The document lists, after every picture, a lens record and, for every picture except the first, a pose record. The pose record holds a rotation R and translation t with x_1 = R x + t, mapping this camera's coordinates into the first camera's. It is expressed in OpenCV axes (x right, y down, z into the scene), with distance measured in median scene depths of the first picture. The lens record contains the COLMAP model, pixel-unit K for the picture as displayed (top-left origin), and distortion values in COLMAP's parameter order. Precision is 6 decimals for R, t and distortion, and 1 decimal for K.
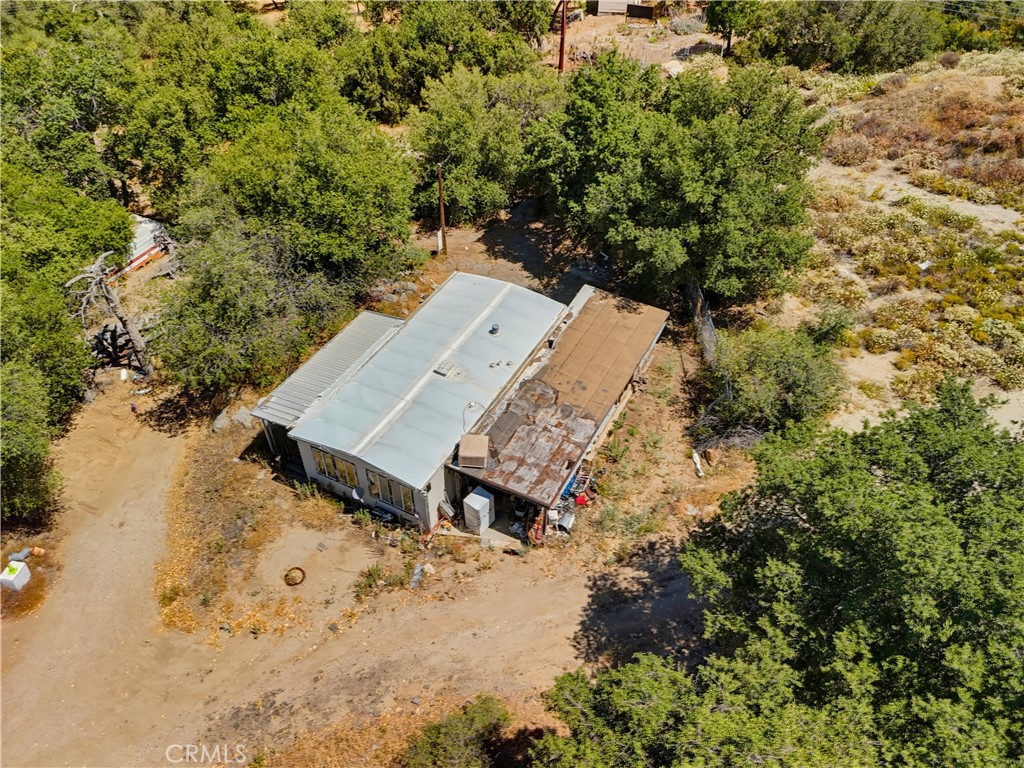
lens RADIAL K [[759.1, 0, 513.2], [0, 759.1, 380.5], [0, 0, 1]] dist [0.070402, -0.069412]
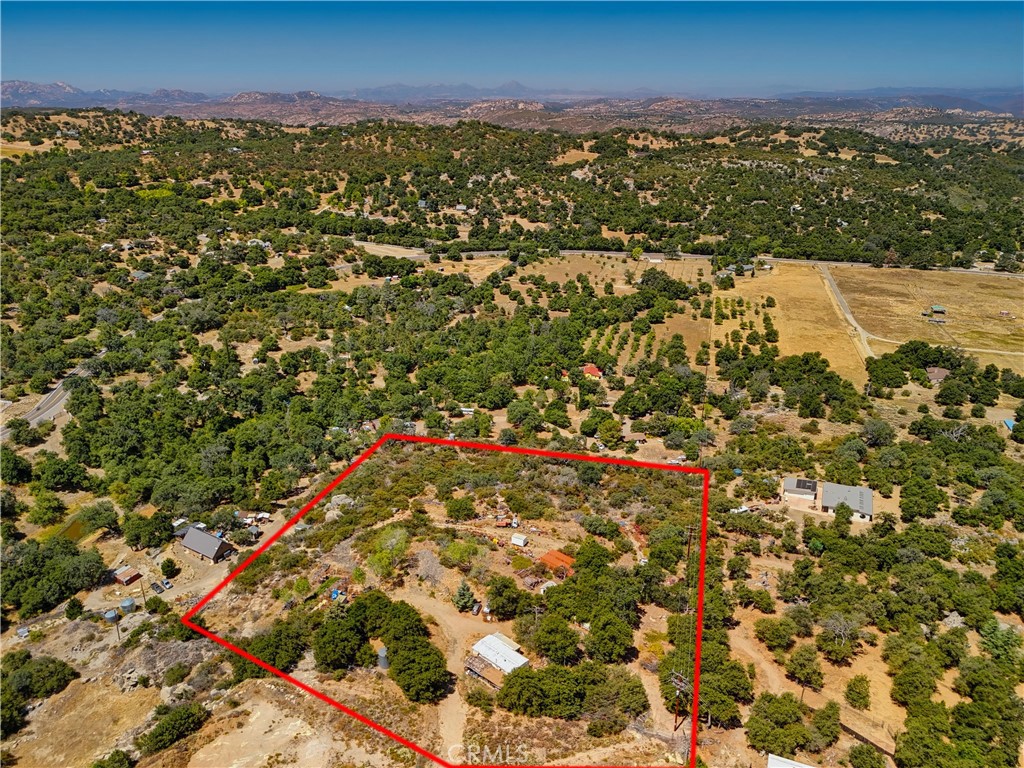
lens RADIAL K [[759.1, 0, 513.8], [0, 759.1, 388.3], [0, 0, 1]] dist [0.070402, -0.069412]
pose [[-0.249034, 0.377793, -0.891771, 3.650744], [-0.654332, 0.613215, 0.442512, -3.314094], [0.714024, 0.693715, 0.094491, -0.692812]]
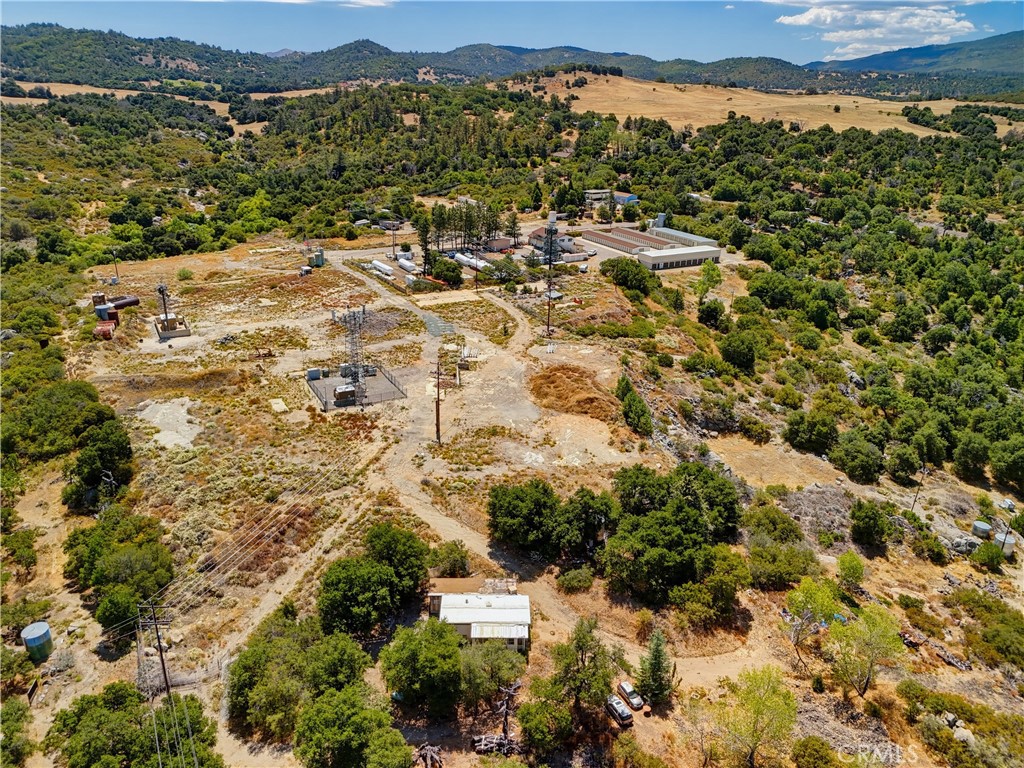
lens RADIAL K [[759.1, 0, 512.1], [0, 759.1, 380.3], [0, 0, 1]] dist [0.070402, -0.069412]
pose [[-0.482241, -0.338995, 0.807791, -2.255022], [0.573237, 0.575172, 0.583590, -2.225991], [-0.662452, 0.744486, -0.083047, 0.409800]]
